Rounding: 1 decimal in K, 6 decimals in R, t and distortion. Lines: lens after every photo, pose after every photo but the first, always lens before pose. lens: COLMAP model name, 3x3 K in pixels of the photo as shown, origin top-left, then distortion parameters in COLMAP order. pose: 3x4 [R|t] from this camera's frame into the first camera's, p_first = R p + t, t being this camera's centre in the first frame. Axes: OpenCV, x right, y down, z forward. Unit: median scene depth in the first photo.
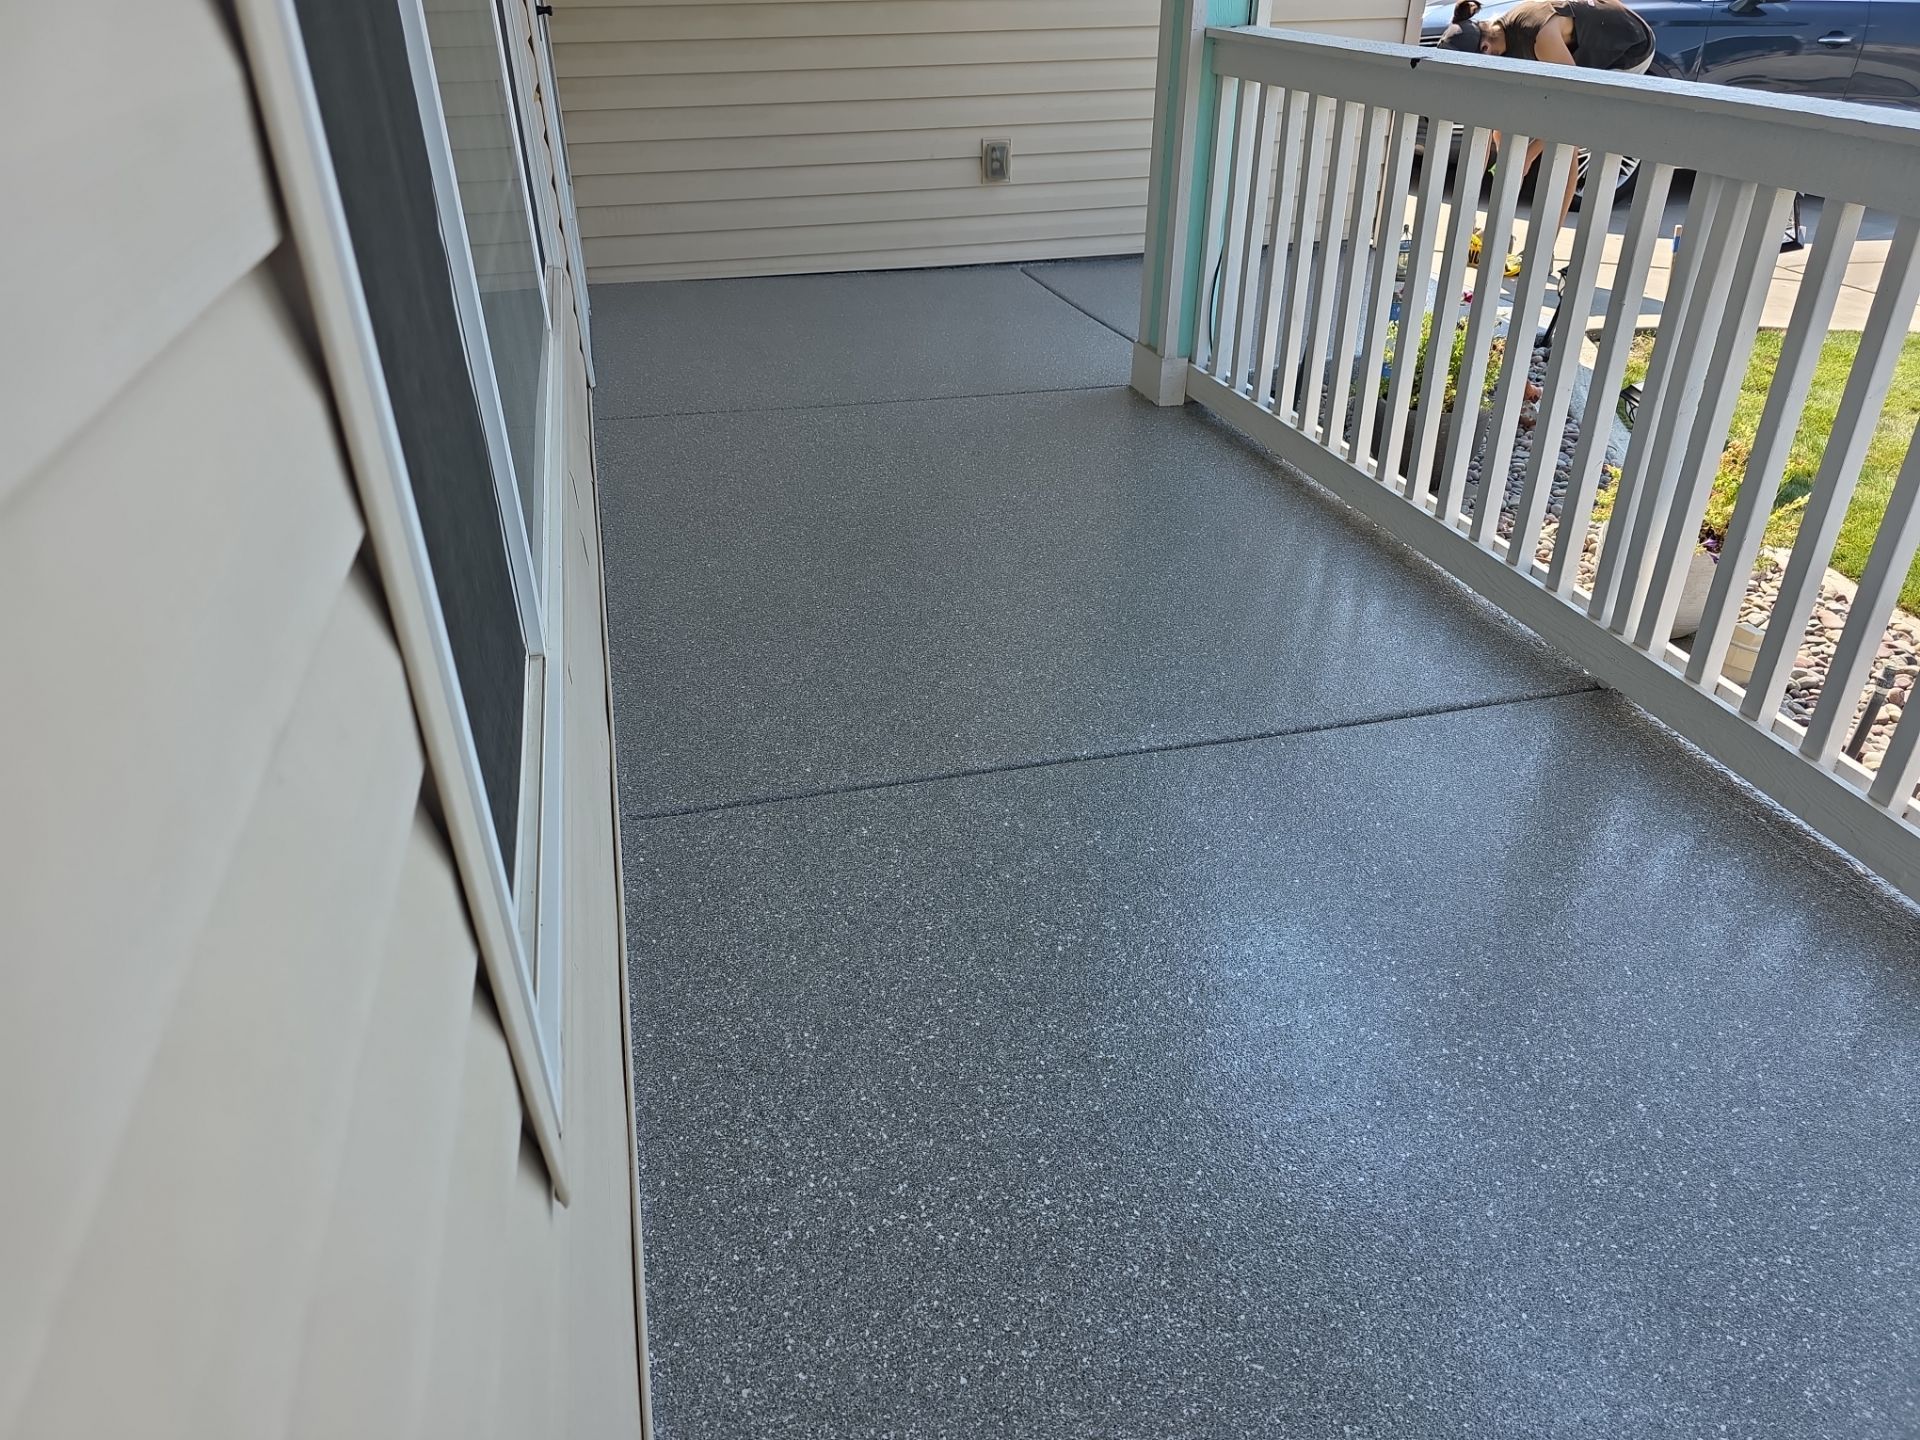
lens RADIAL K [[1353.9, 0, 936.5], [0, 1353.9, 767.2], [0, 0, 1]] dist [0.031572, -0.037410]
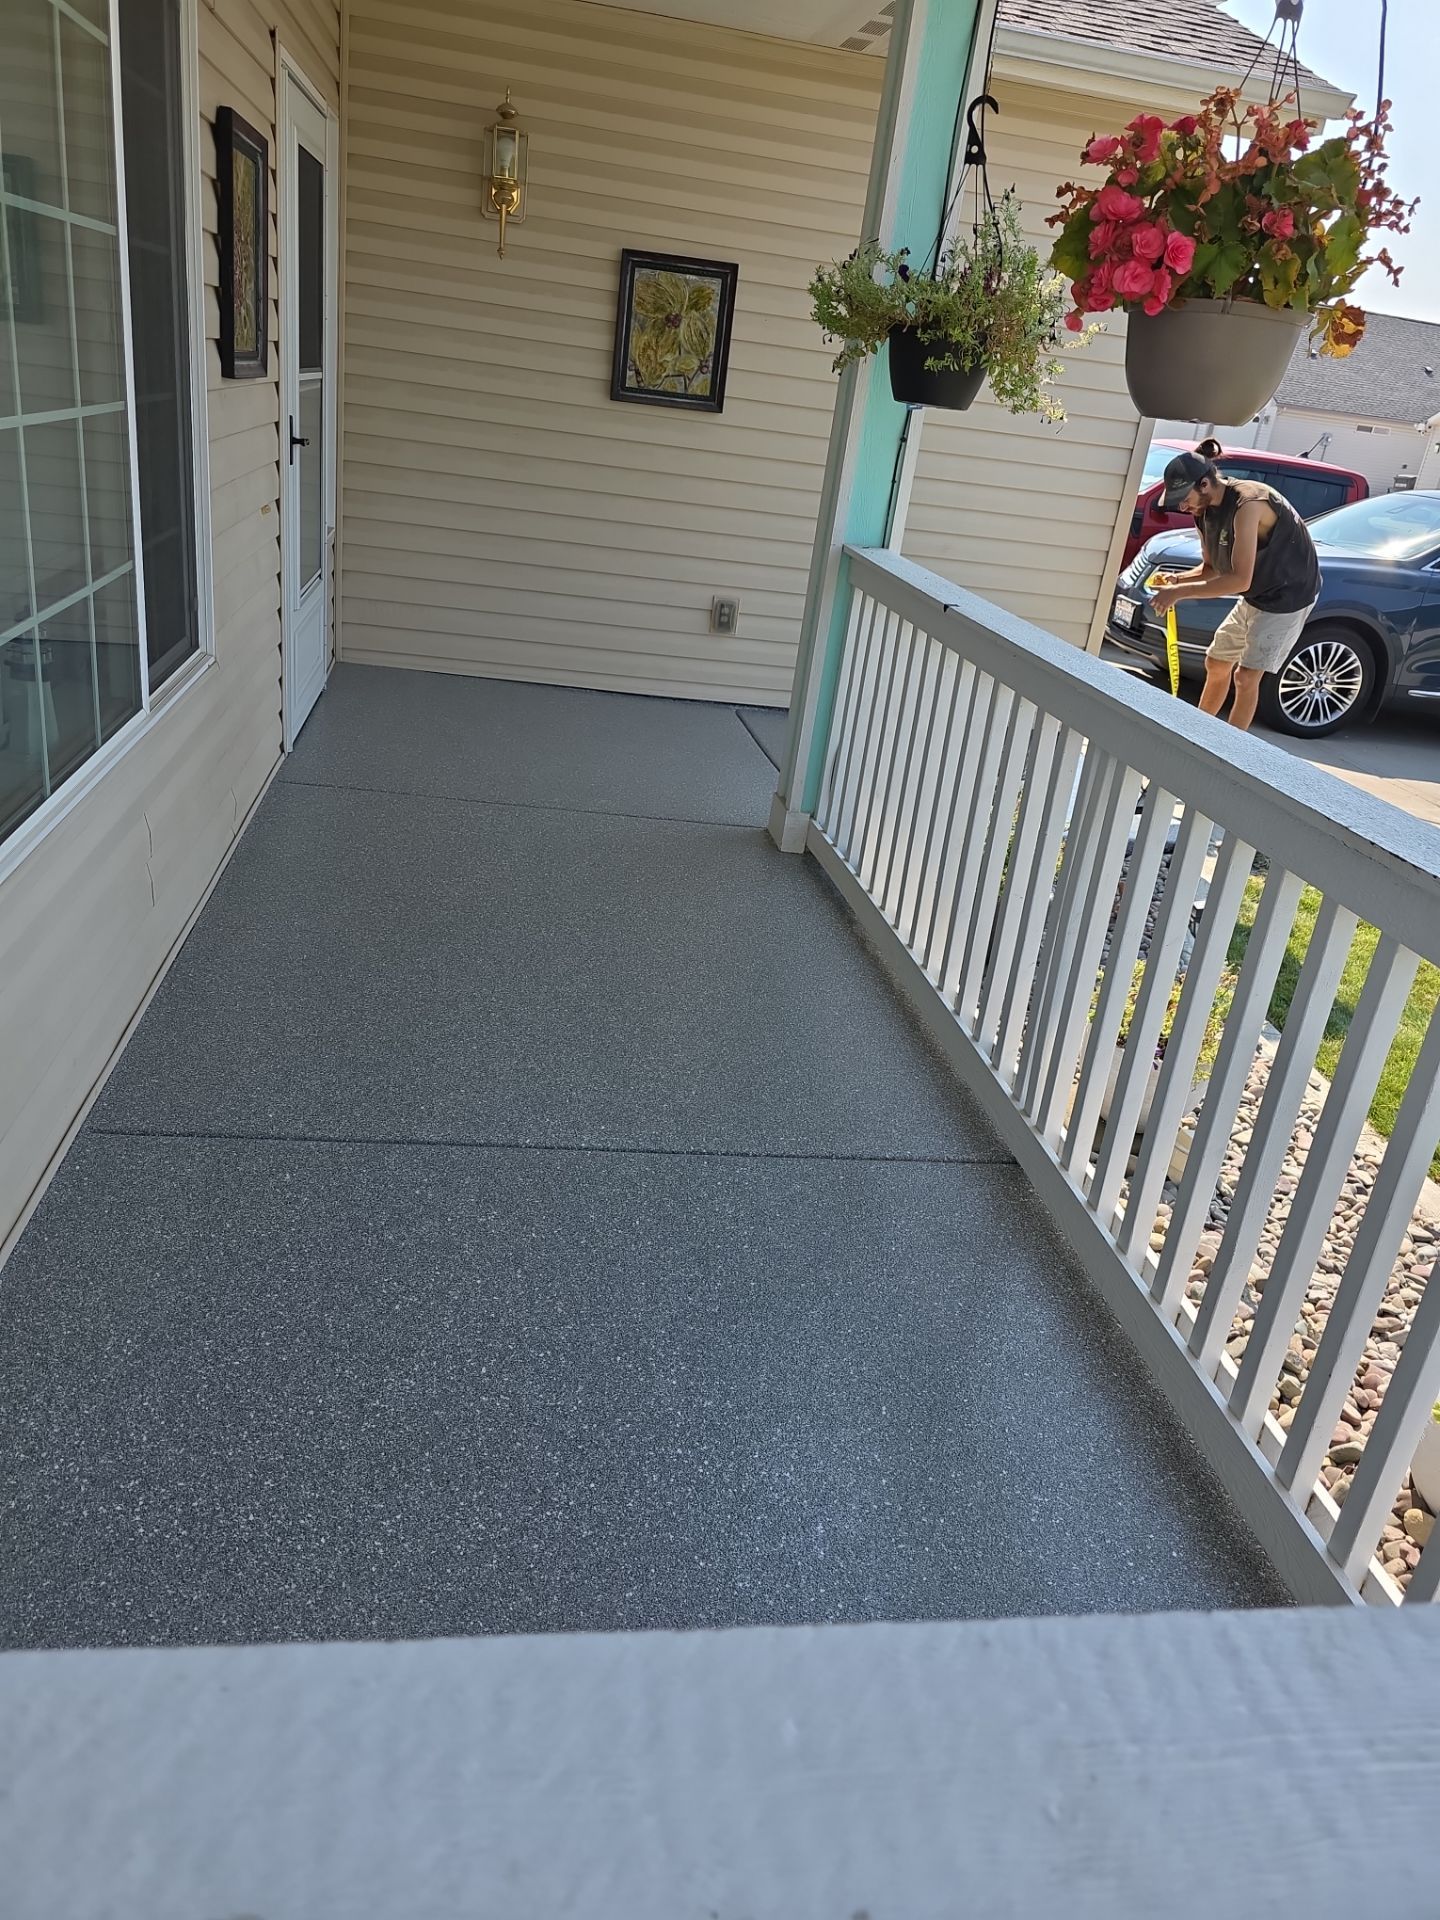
lens RADIAL K [[1353.9, 0, 730.2], [0, 1353.9, 941.6], [0, 0, 1]] dist [0.031572, -0.037410]
pose [[0.986294, 0.162496, -0.028626, 0.170432], [-0.164982, 0.973687, -0.157206, -0.014117], [0.002327, 0.159774, 0.987151, -0.078665]]
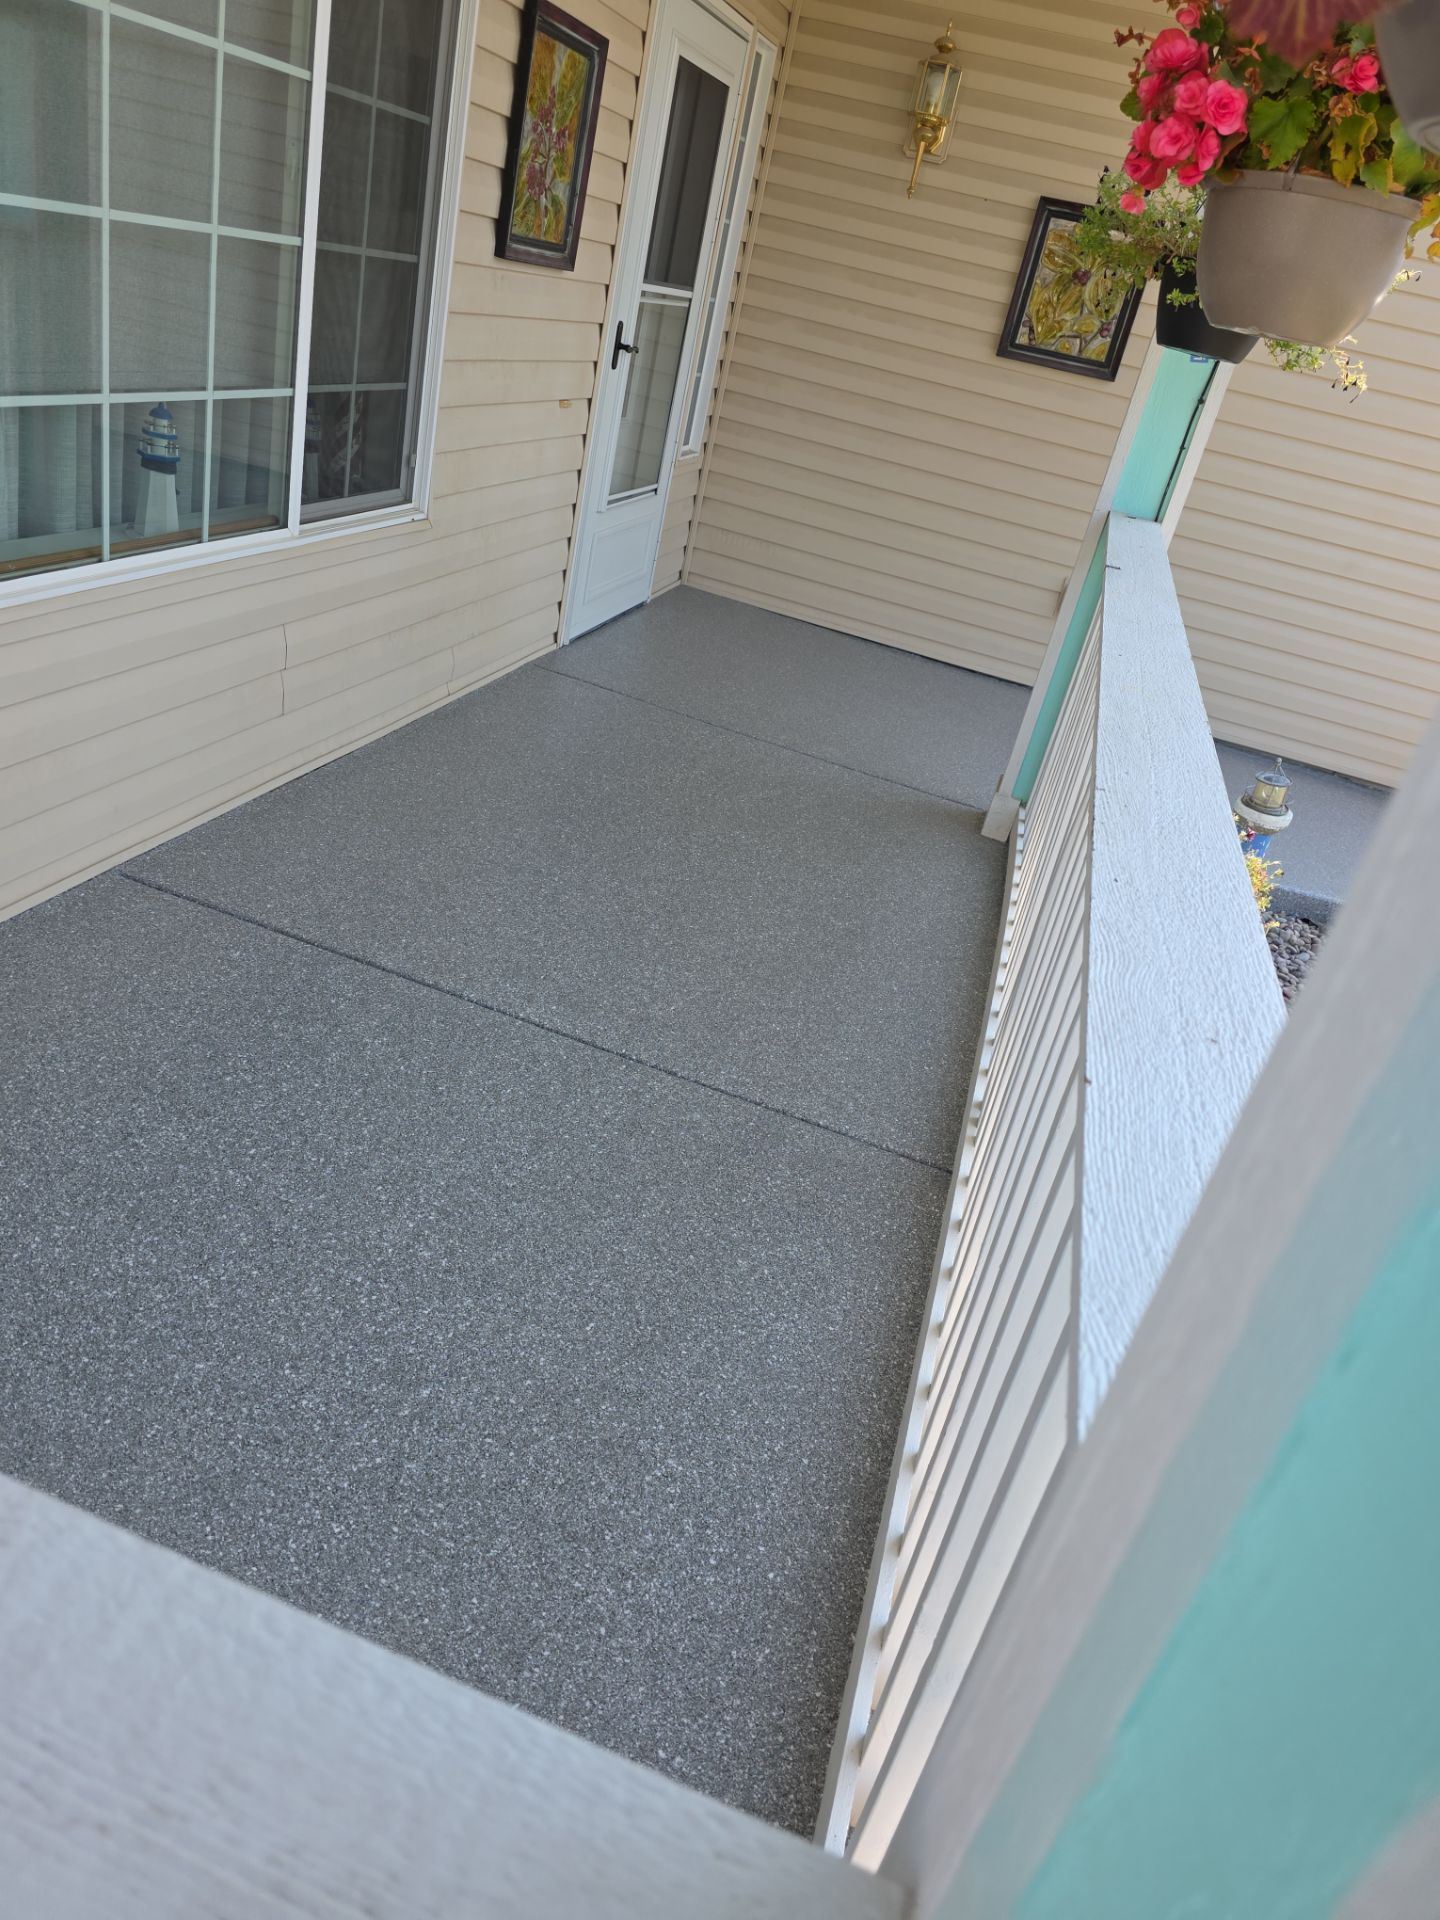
lens RADIAL K [[1353.9, 0, 702.9], [0, 1353.9, 954.8], [0, 0, 1]] dist [0.031572, -0.037410]
pose [[0.835059, 0.406325, -0.370914, 0.415435], [-0.450062, 0.892280, -0.035785, -0.053793], [0.316419, 0.196817, 0.927977, -0.002924]]
